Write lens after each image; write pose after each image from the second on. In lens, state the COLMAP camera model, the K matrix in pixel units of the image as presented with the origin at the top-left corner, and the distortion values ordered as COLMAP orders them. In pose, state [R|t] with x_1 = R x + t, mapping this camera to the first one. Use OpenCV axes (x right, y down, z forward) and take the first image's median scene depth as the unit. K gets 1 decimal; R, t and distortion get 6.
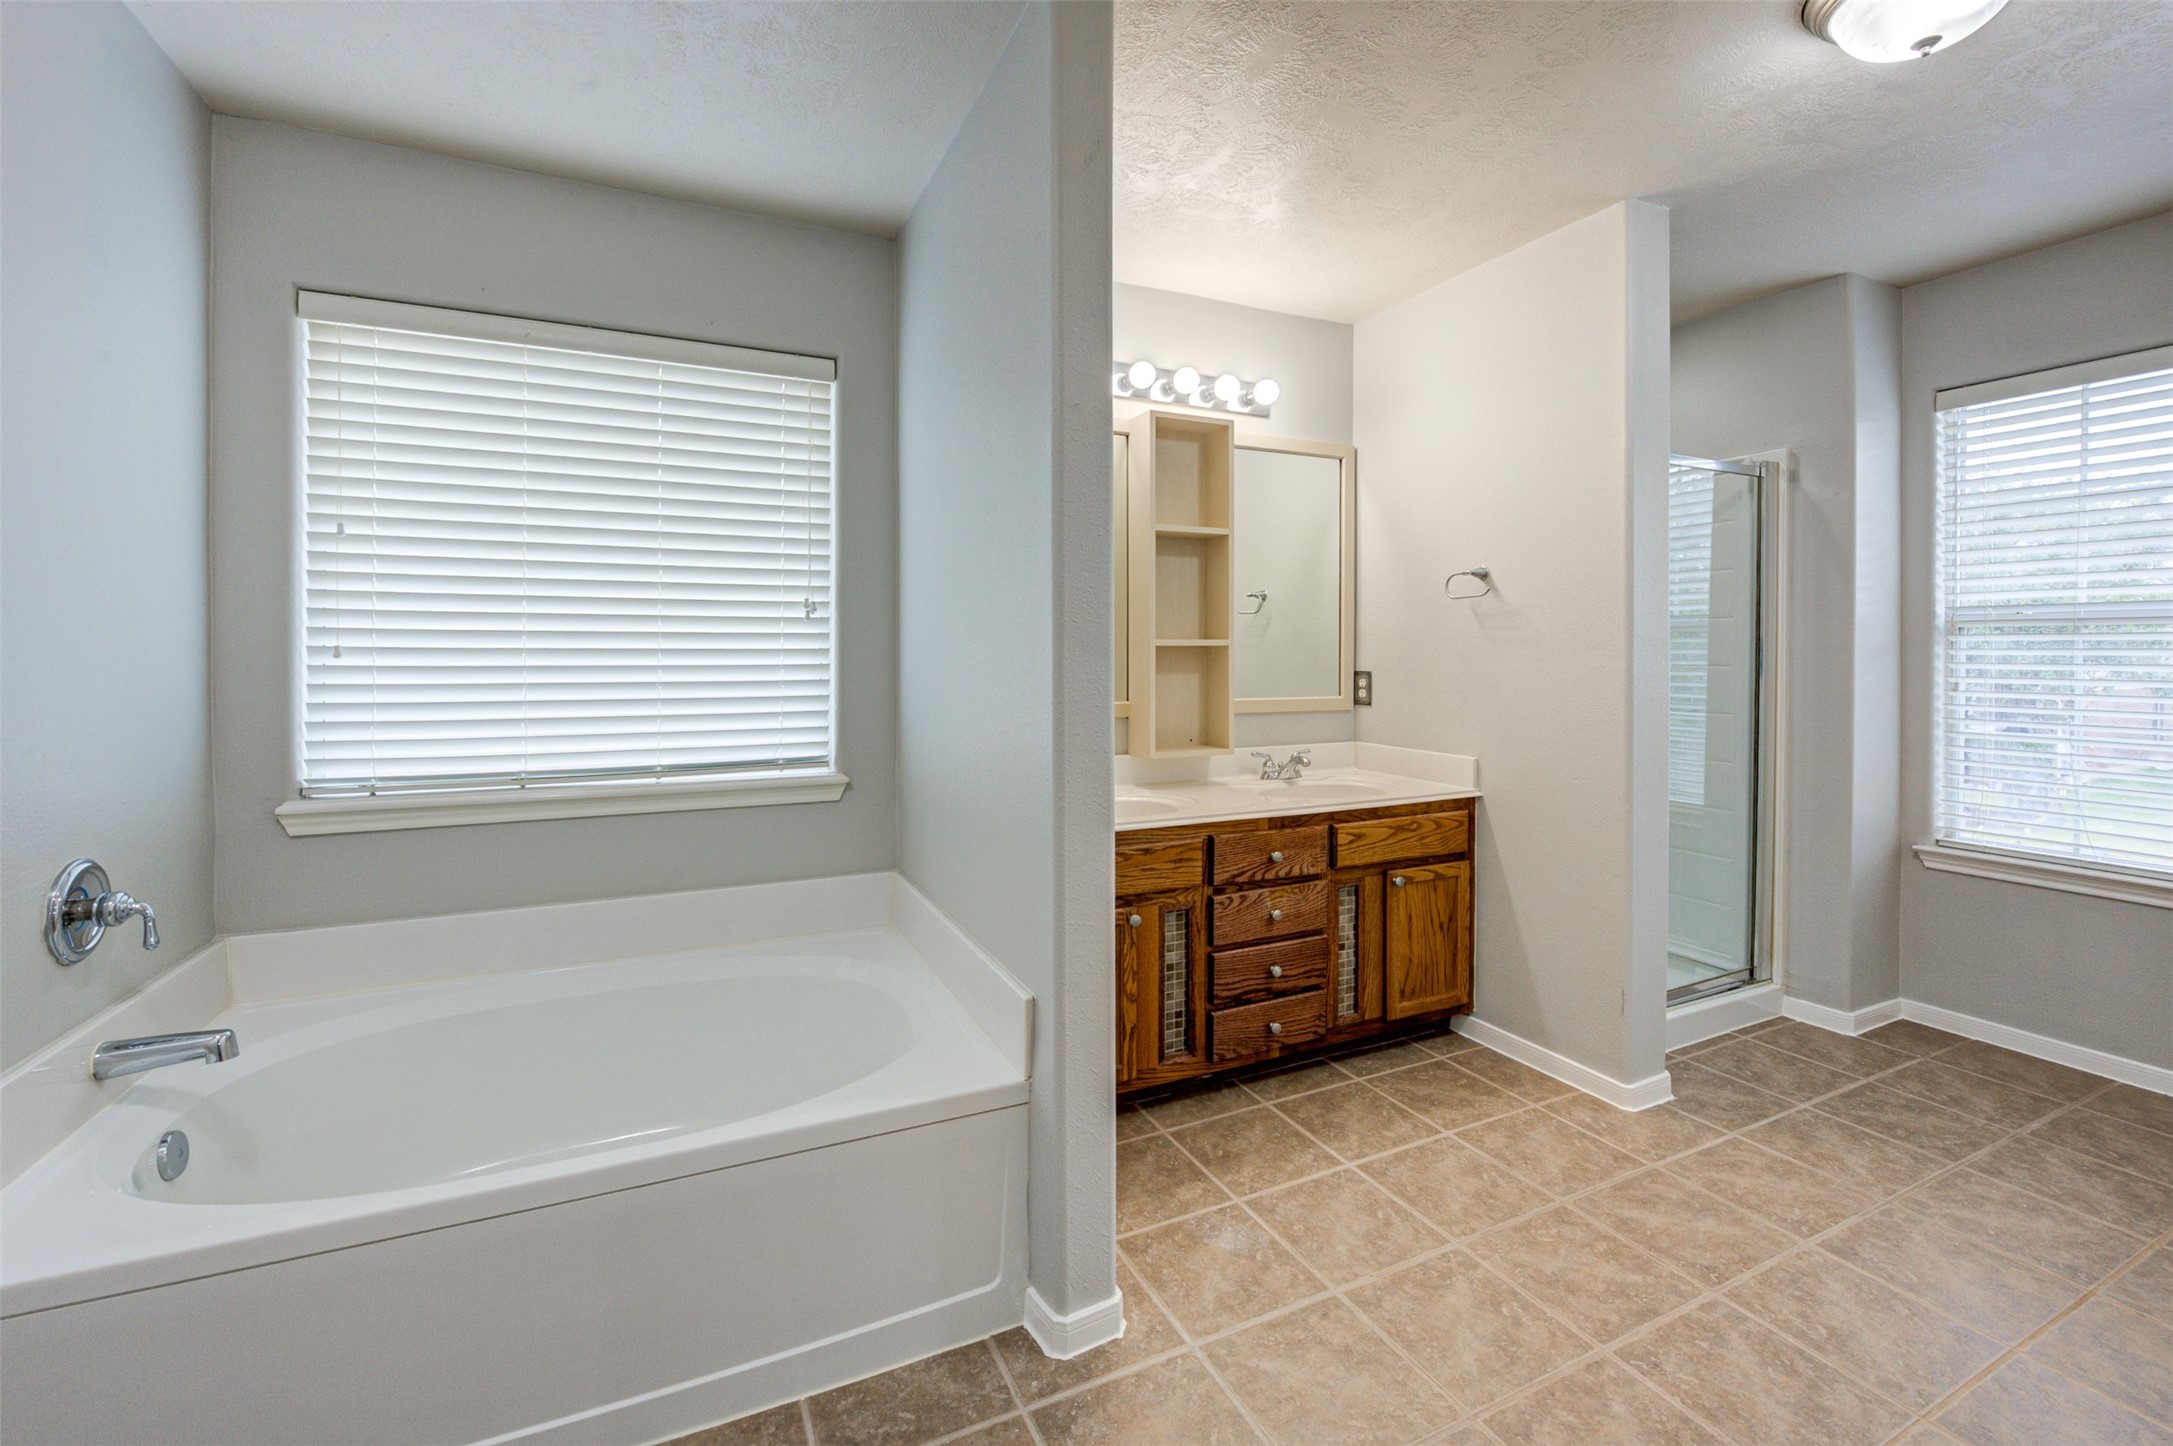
lens RADIAL K [[853.2, 0, 1021.5], [0, 853.2, 668.0], [0, 0, 1]] dist [-0.015108, -0.000117]
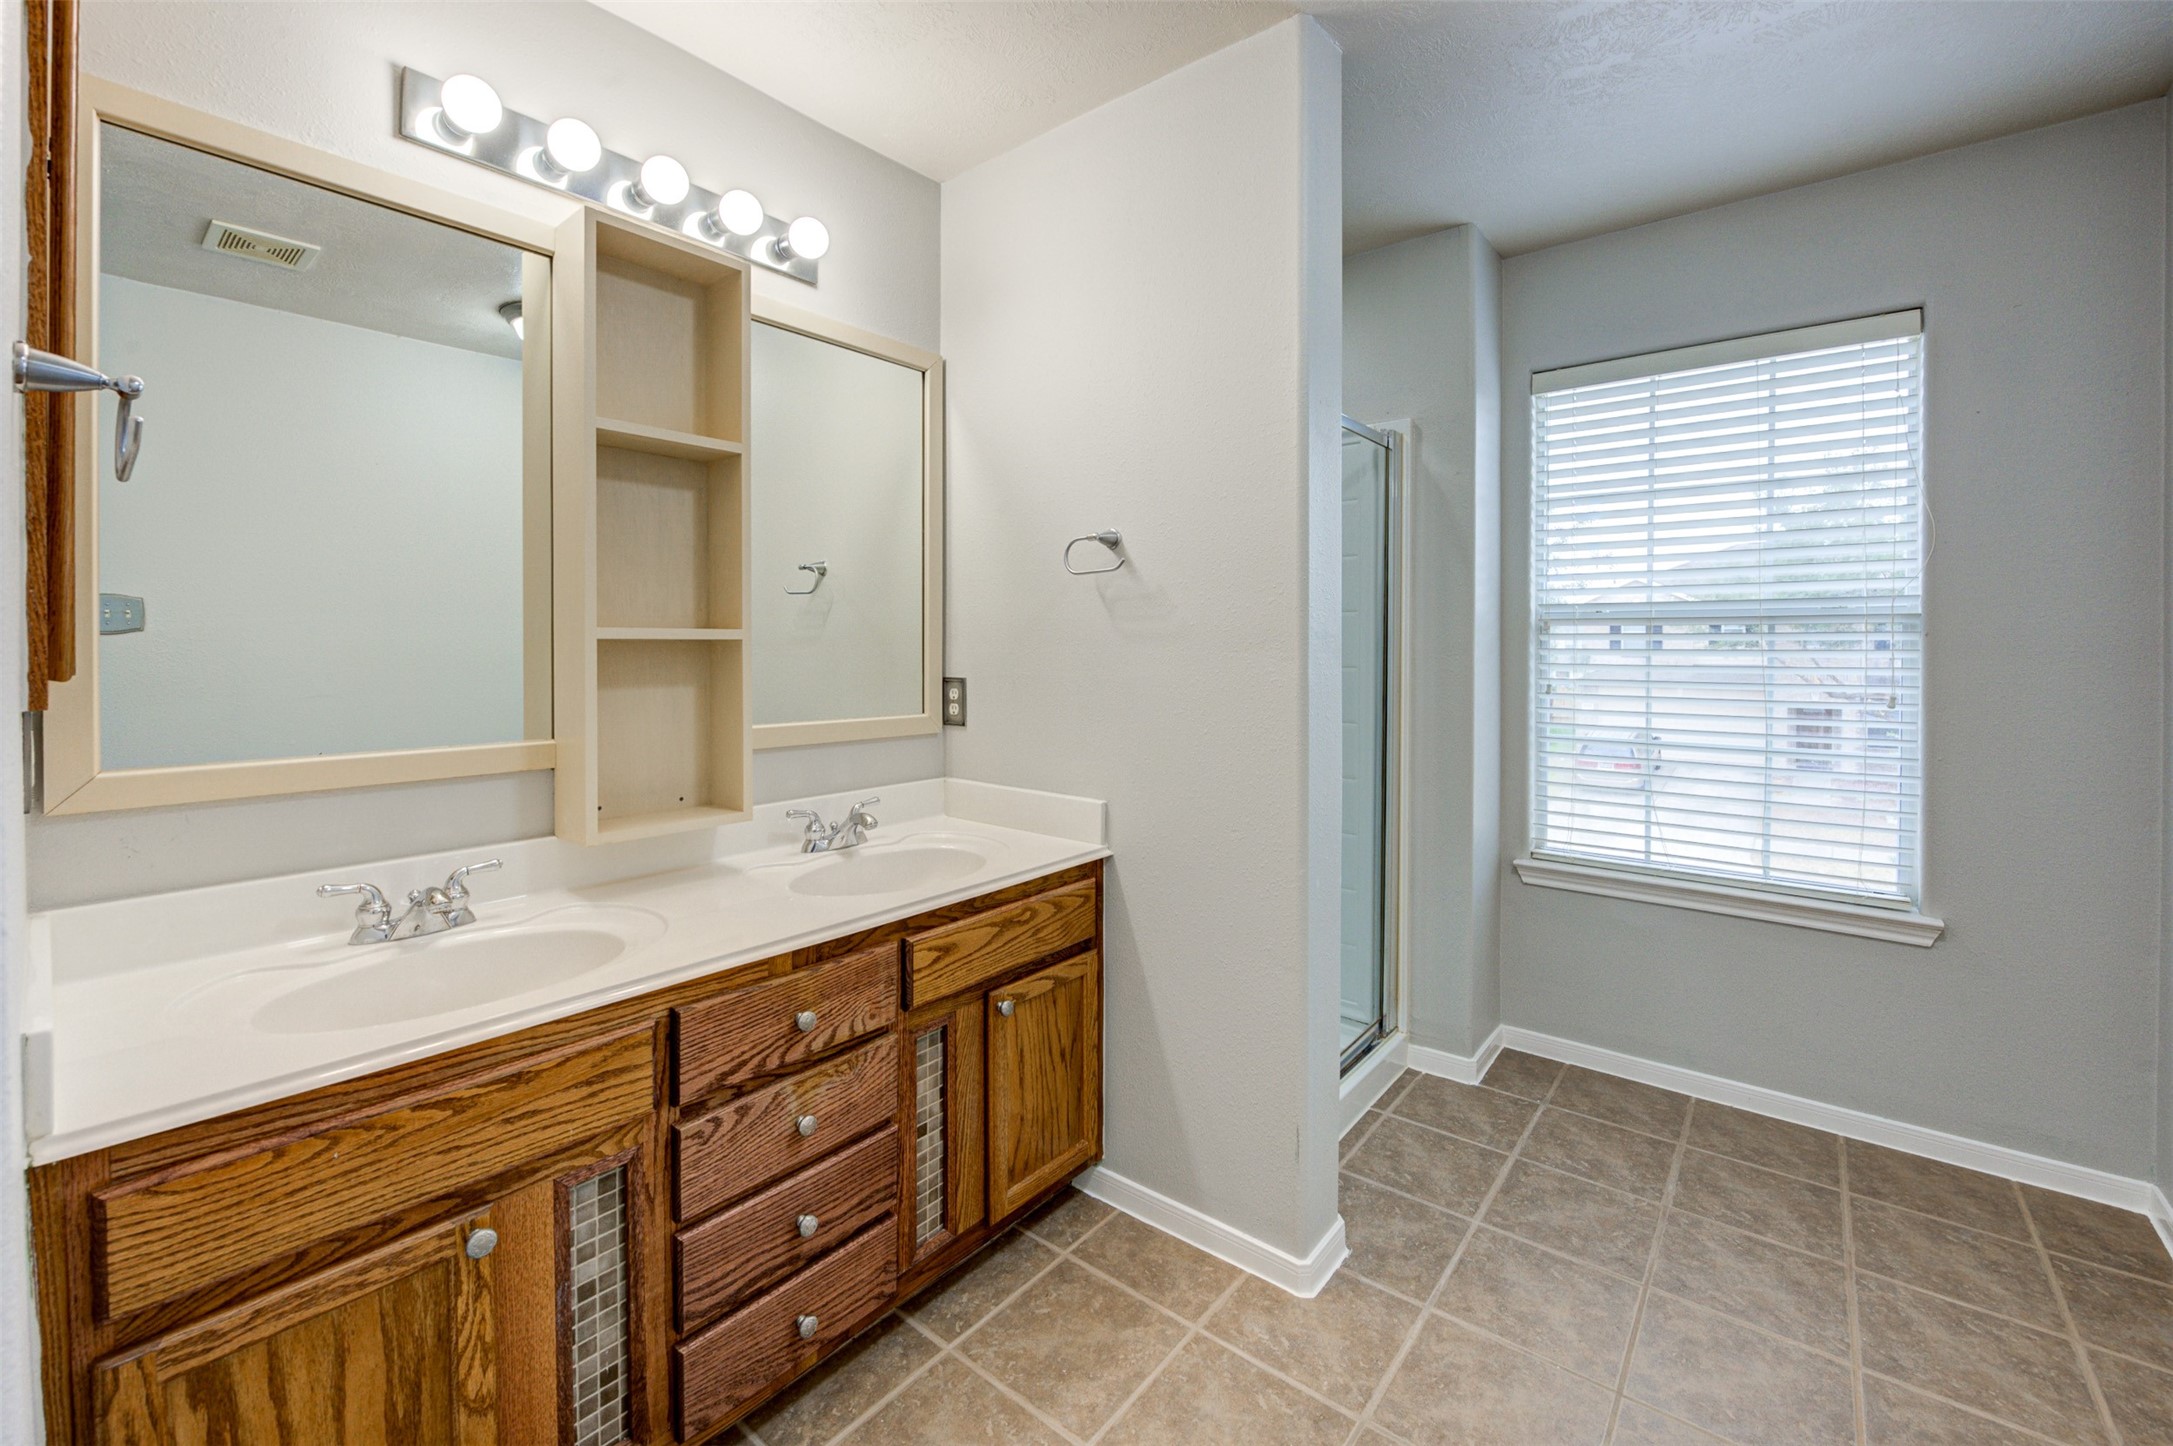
lens RADIAL K [[907.3, 0, 1026.9], [0, 907.3, 658.3], [0, 0, 1]] dist [-0.000287, -0.000074]
pose [[0.898513, -0.001115, 0.438945, 0.156373], [0.003931, 0.999977, -0.005506, -0.009588], [-0.438929, 0.006673, 0.898497, 0.372596]]
